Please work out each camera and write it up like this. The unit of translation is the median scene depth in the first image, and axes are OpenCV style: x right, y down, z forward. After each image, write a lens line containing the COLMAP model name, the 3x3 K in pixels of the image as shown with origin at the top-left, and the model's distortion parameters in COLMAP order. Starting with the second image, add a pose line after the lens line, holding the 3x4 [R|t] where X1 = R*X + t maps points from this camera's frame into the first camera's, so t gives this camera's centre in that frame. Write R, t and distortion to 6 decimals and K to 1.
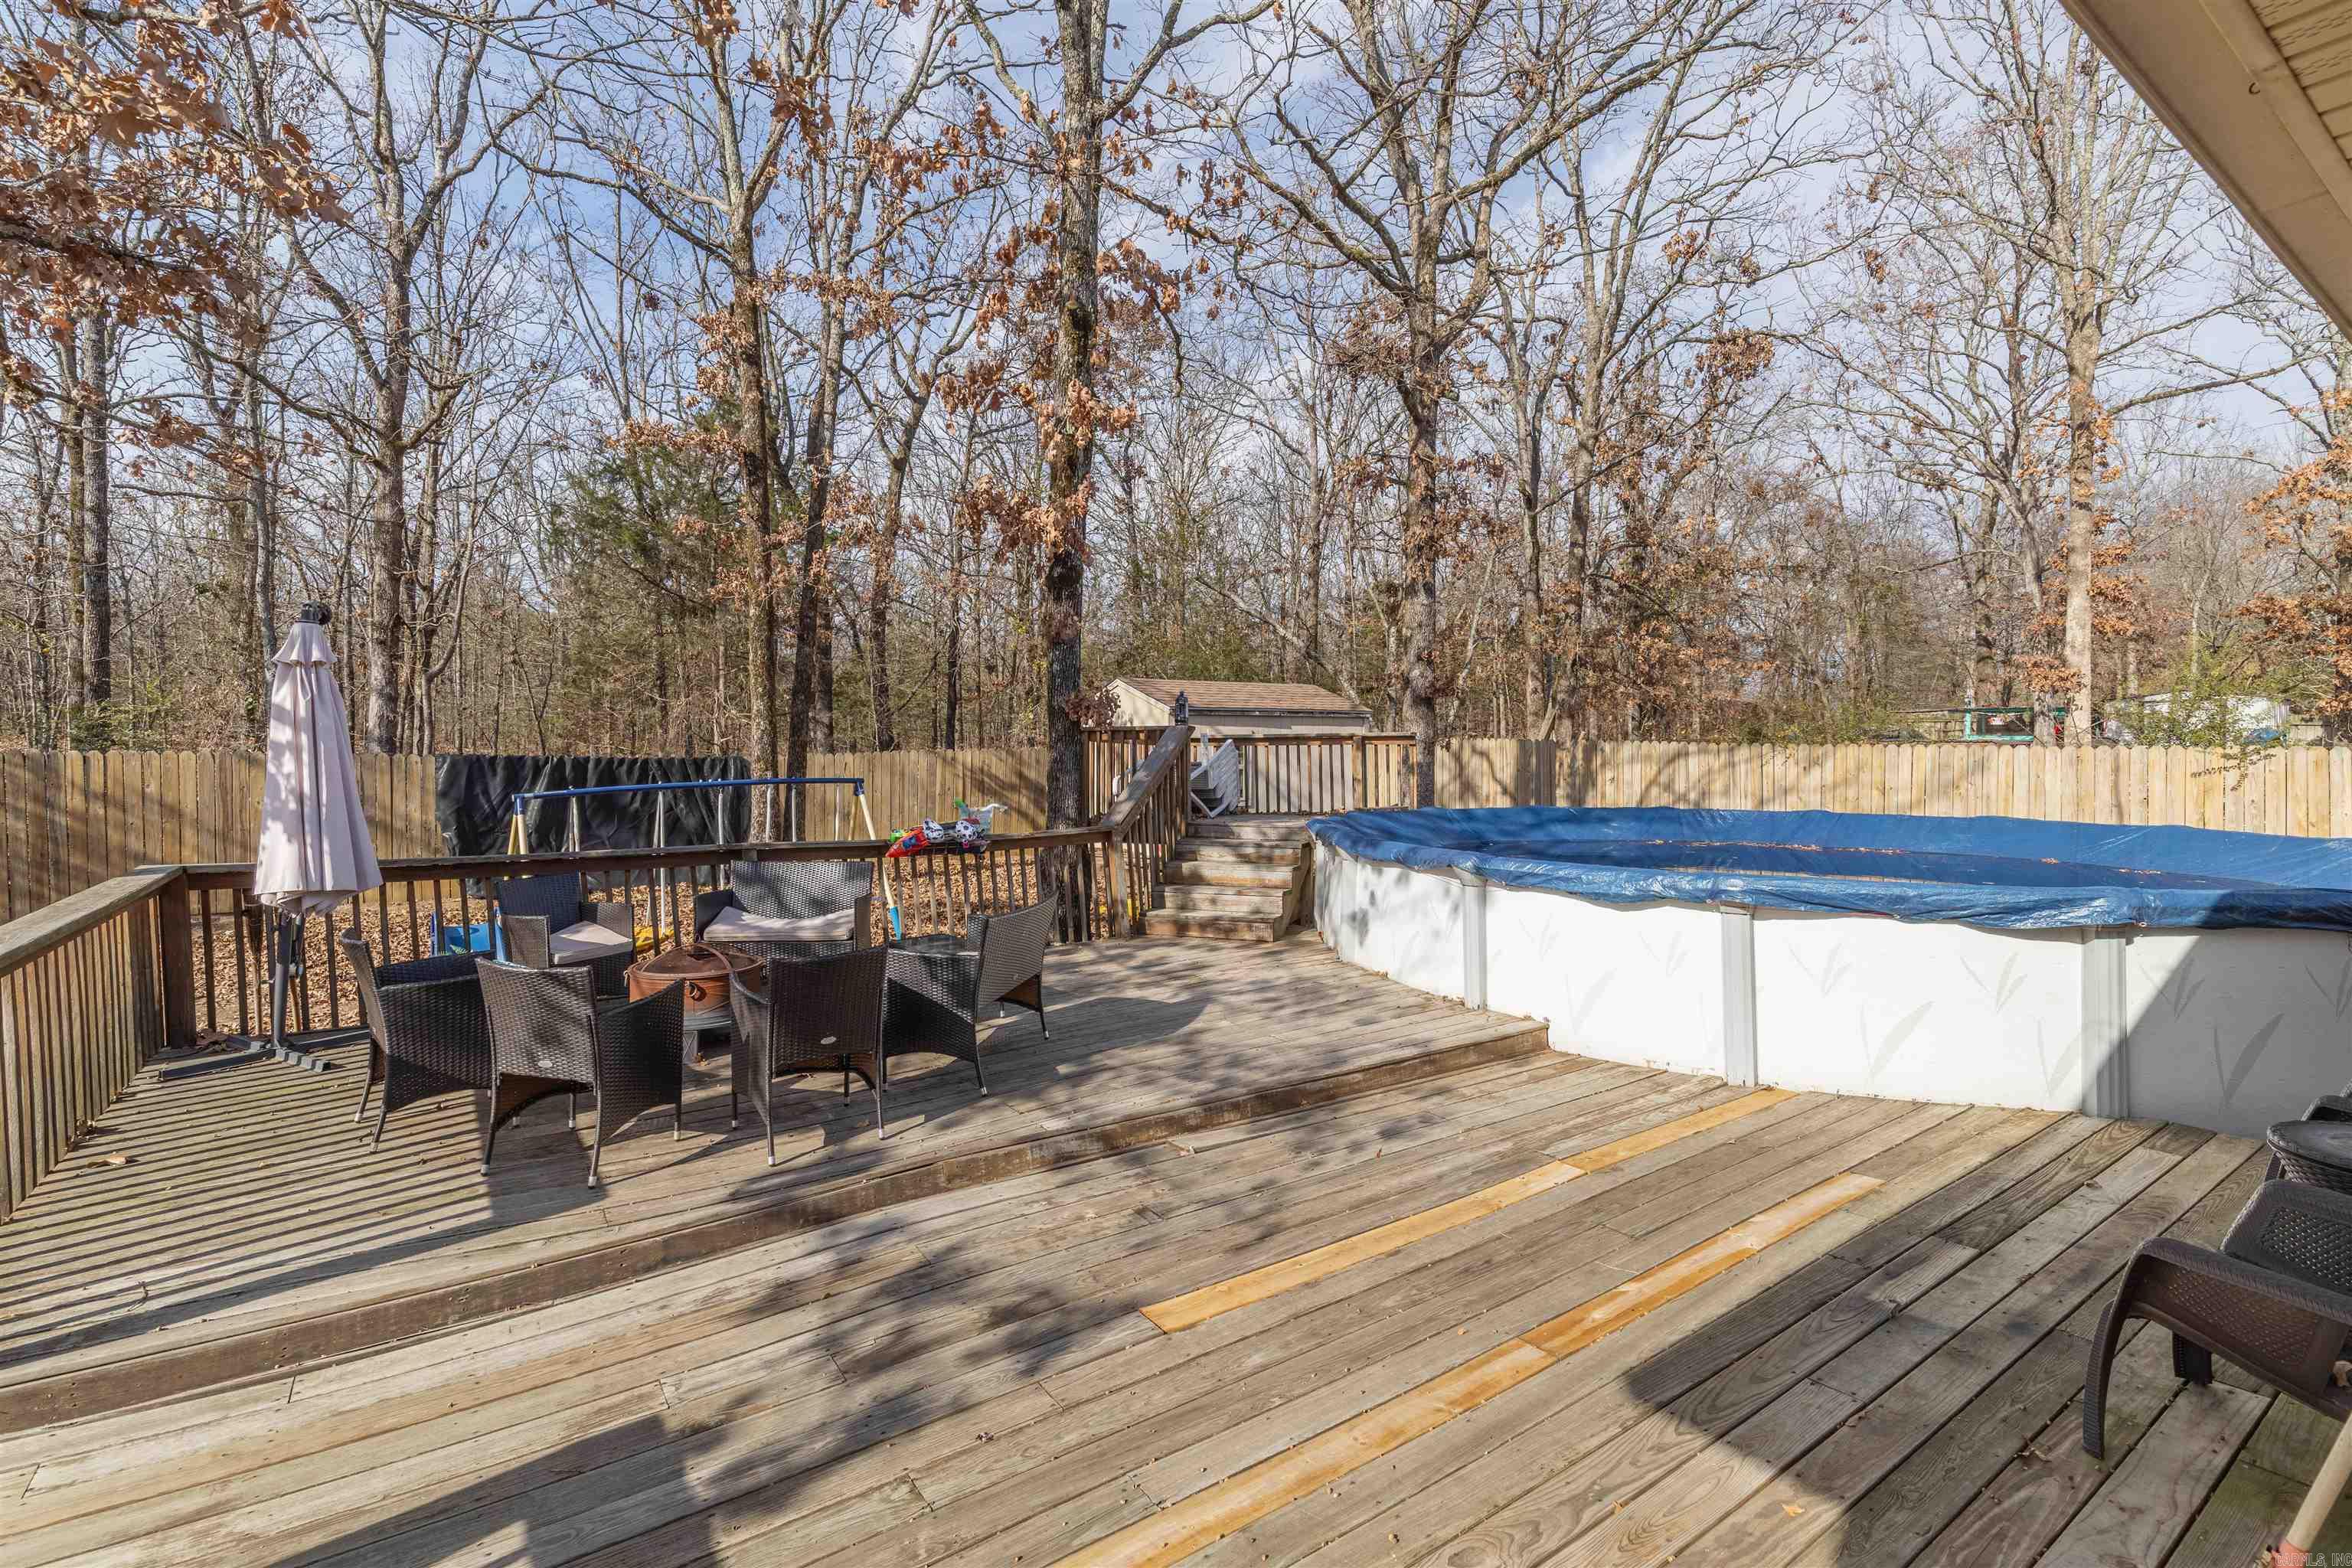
lens RADIAL K [[1082.5, 0, 1167.3], [0, 1082.5, 801.7], [0, 0, 1]] dist [0.002118, -0.000339]
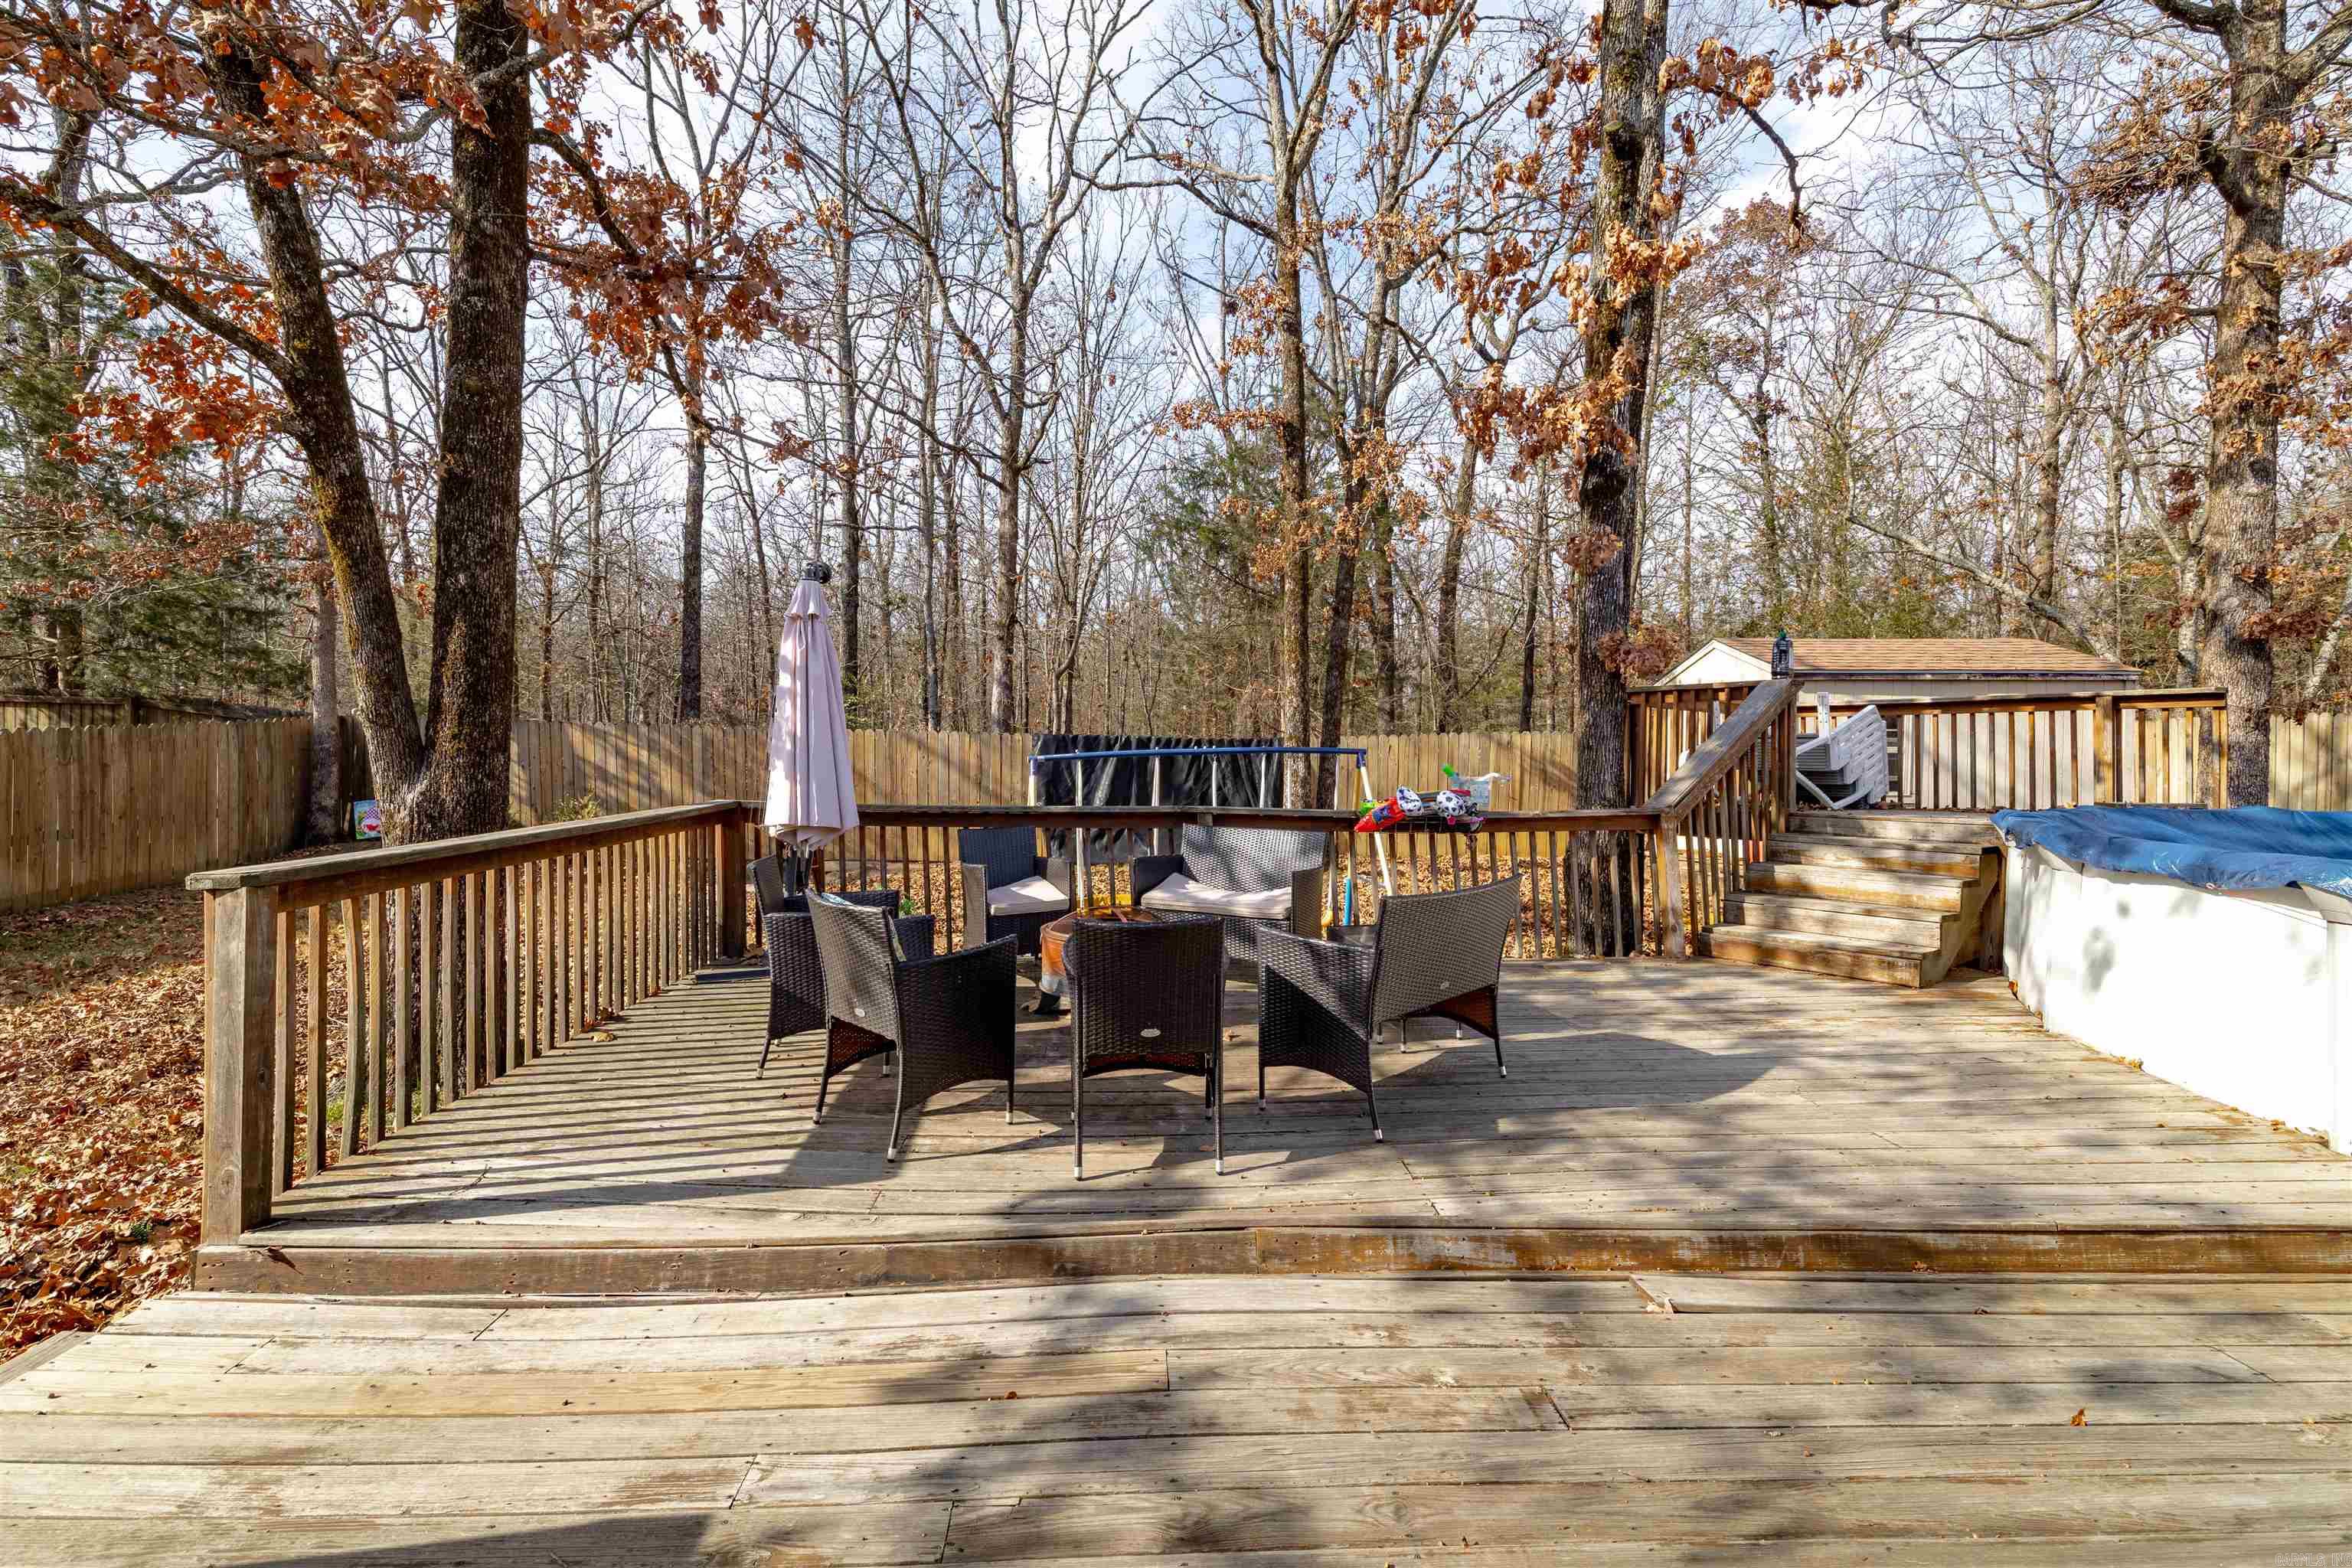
lens RADIAL K [[1067.7, 0, 1149.6], [0, 1067.7, 780.3], [0, 0, 1]] dist [0.006340, -0.000970]
pose [[0.842495, 0.020382, -0.538318, 0.070713], [-0.033332, 0.999342, -0.014329, 0.036131], [0.537671, 0.030015, 0.842620, 0.252670]]
